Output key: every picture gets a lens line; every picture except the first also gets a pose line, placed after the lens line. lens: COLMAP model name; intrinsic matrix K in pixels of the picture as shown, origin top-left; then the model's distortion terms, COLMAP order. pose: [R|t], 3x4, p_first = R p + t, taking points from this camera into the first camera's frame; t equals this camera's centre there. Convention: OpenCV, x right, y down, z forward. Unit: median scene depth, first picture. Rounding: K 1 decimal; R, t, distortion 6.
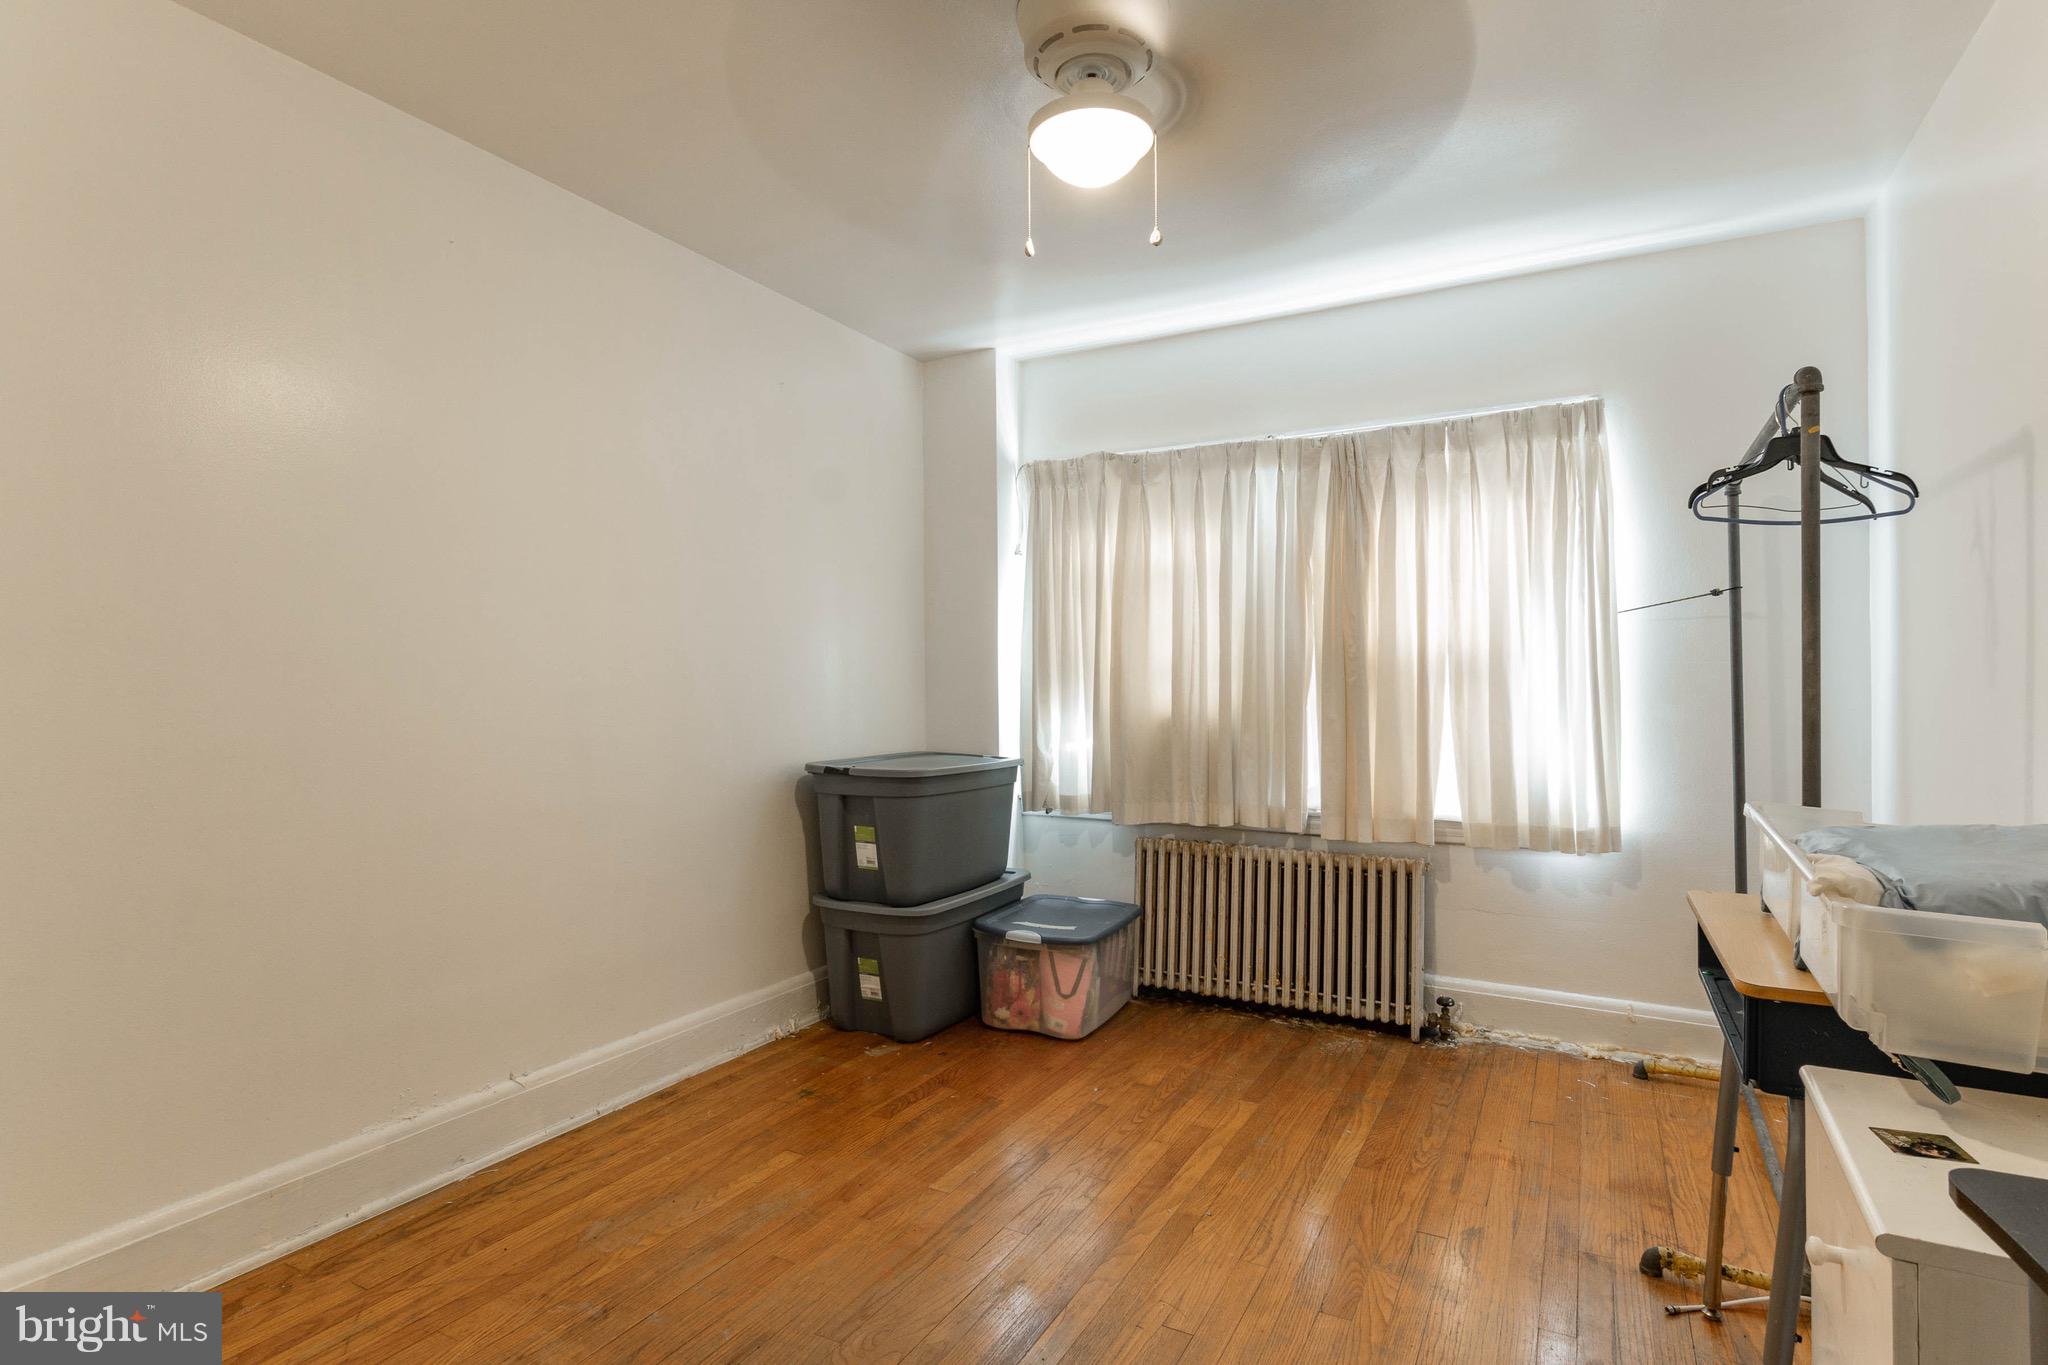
lens RADIAL K [[1027.1, 0, 1016.5], [0, 1027.1, 711.6], [0, 0, 1]] dist [0.001219, 0.000481]
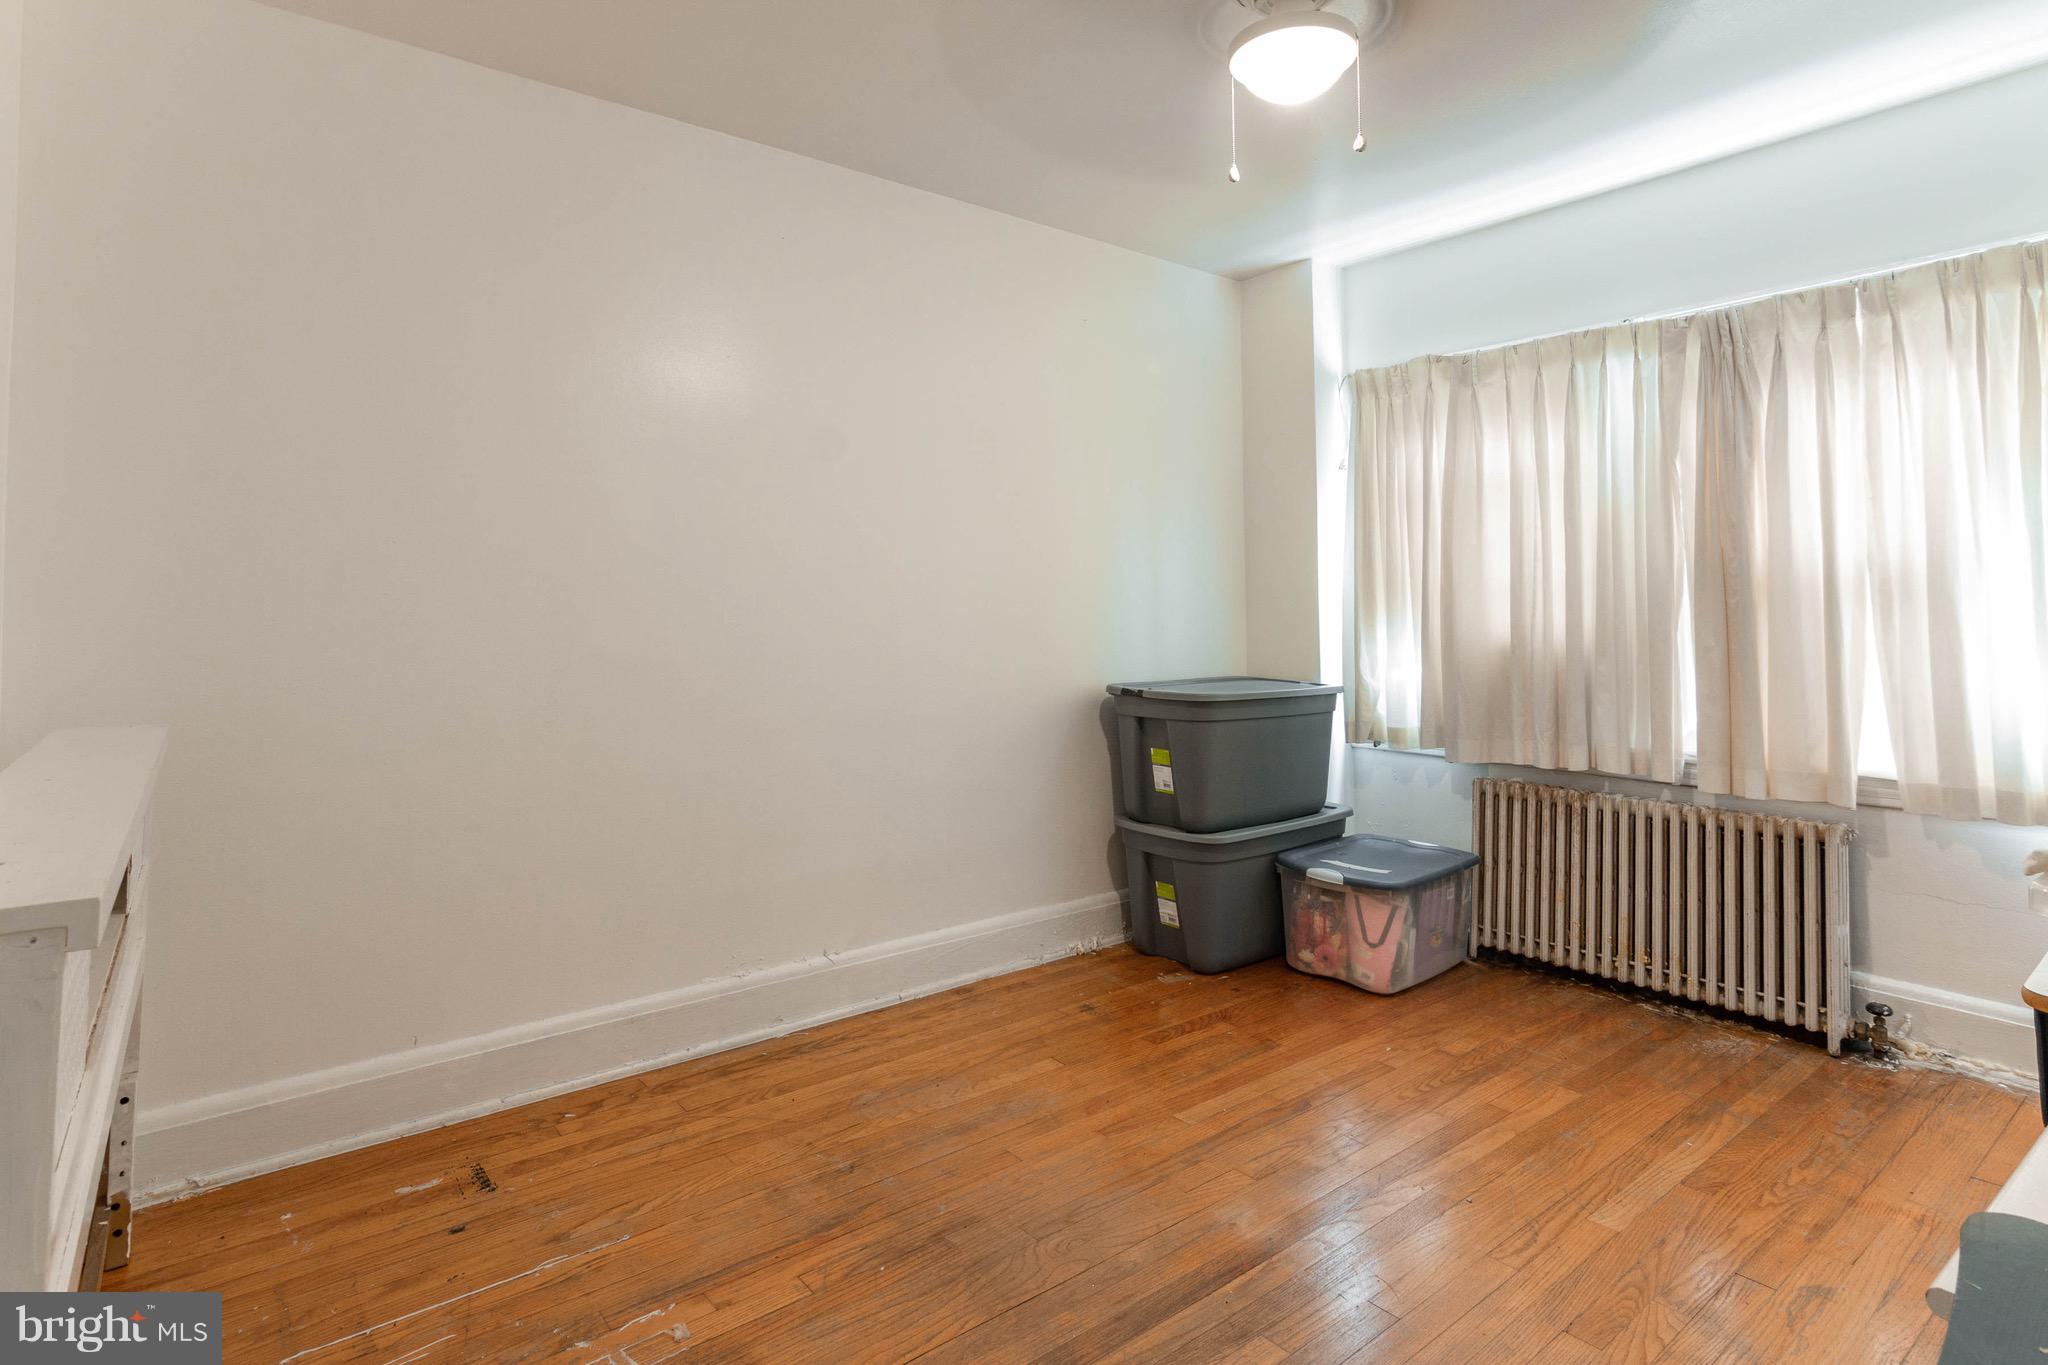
lens RADIAL K [[1065.6, 0, 1026.4], [0, 1065.6, 589.8], [0, 0, 1]] dist [0.000294, 0.001124]
pose [[0.924590, -0.008588, -0.380867, 0.127499], [-0.007888, 0.999100, -0.041676, 0.000777], [0.380882, 0.041537, 0.923690, -0.015484]]
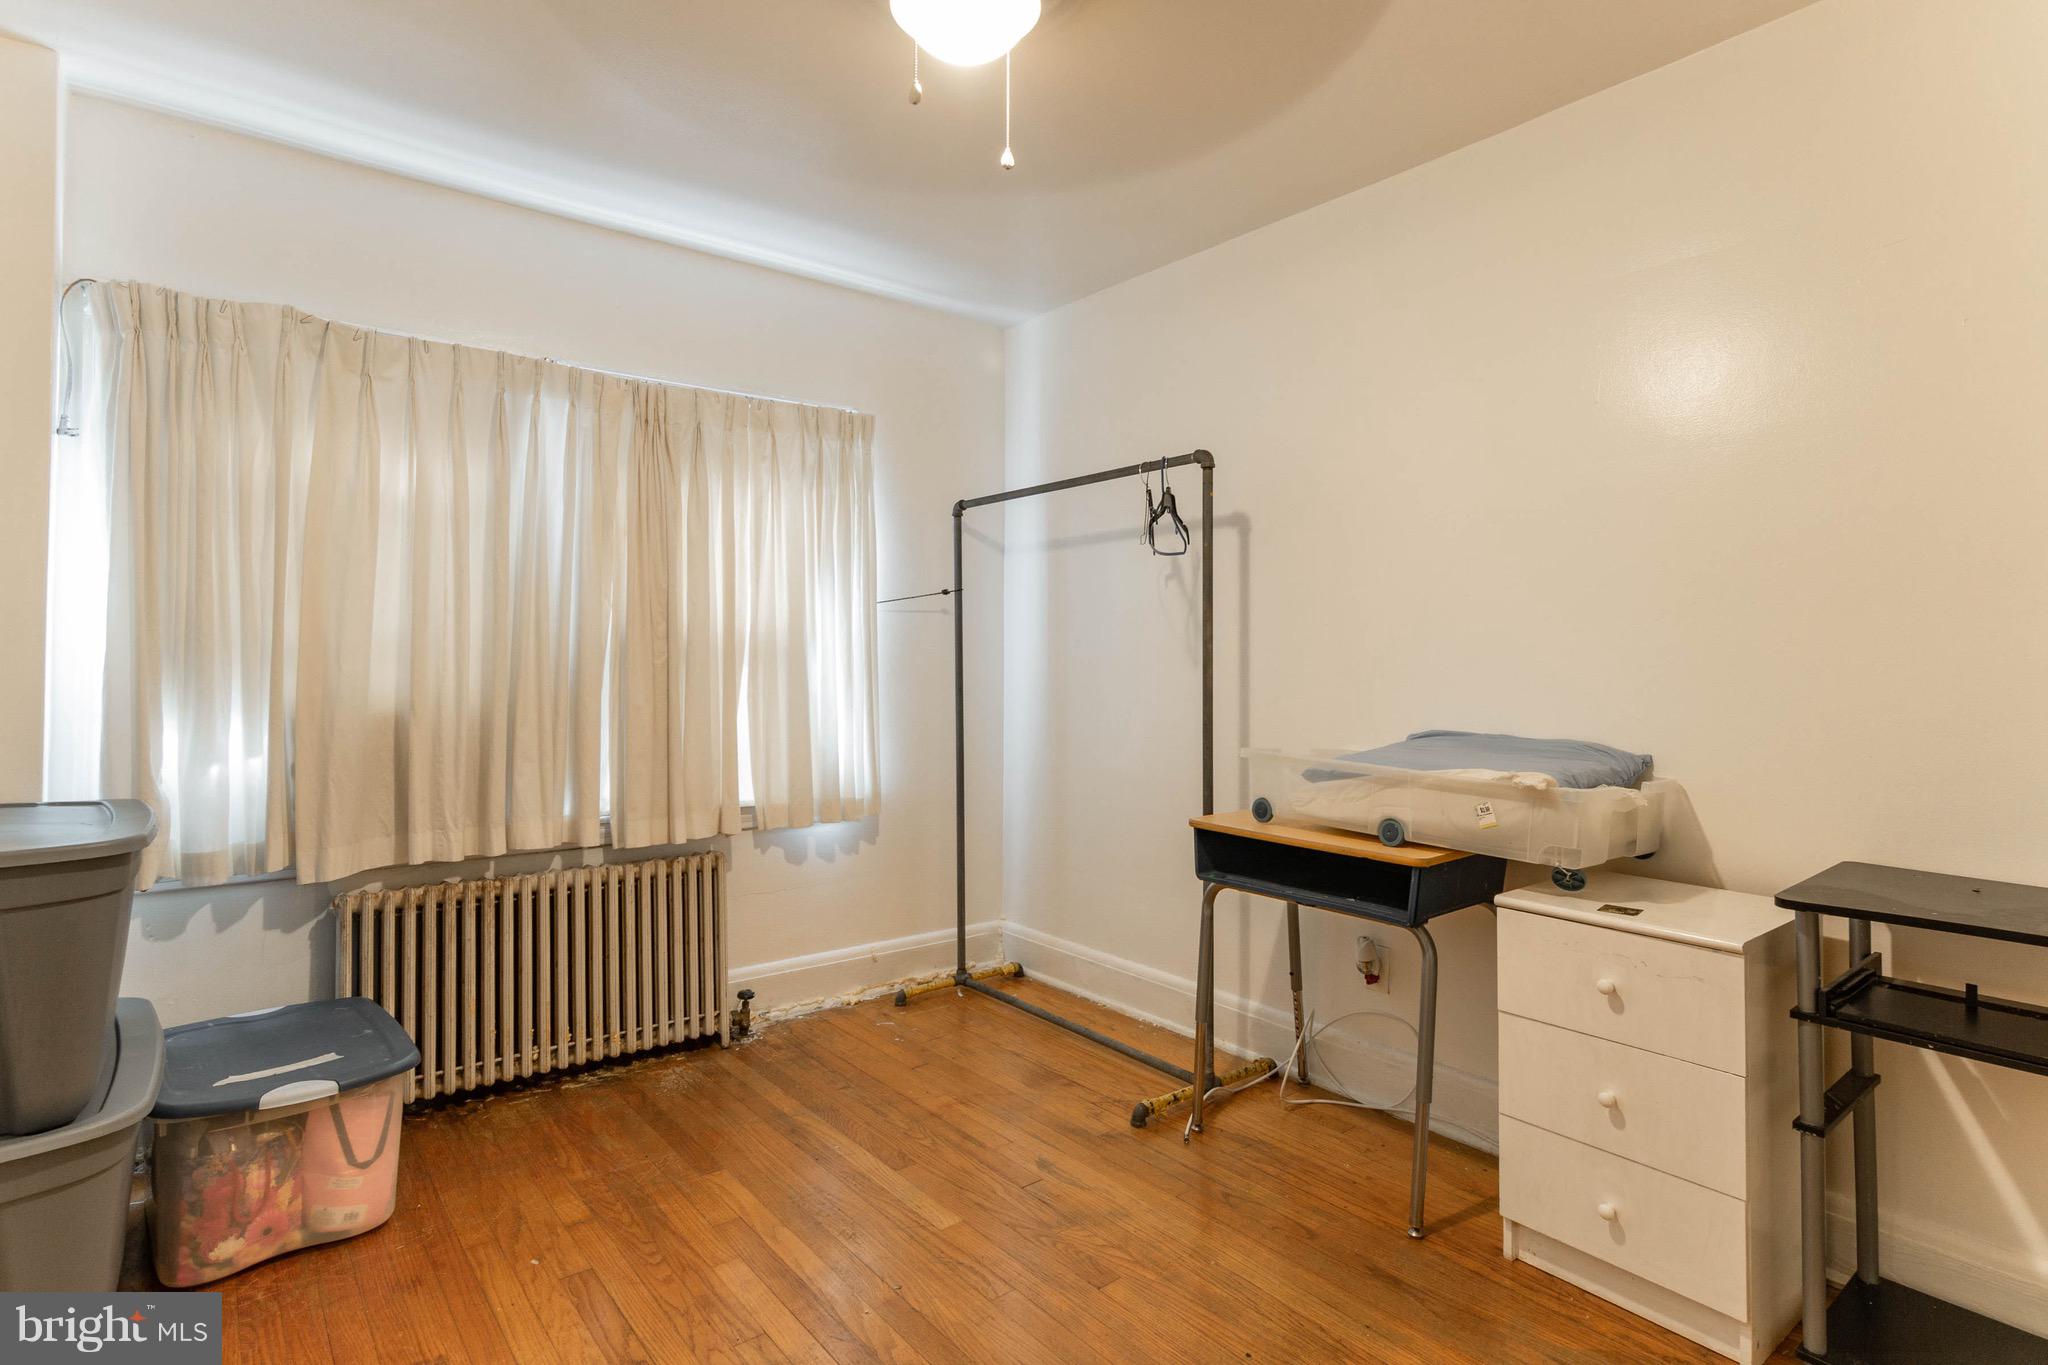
lens RADIAL K [[1039.5, 0, 1017.9], [0, 1039.5, 659.3], [0, 0, 1]] dist [0.000274, 0.000132]
pose [[0.384367, 0.002802, 0.923176, -0.387412], [0.026014, 0.999565, -0.013864, -0.012864], [-0.922814, 0.029345, 0.384127, 0.377332]]
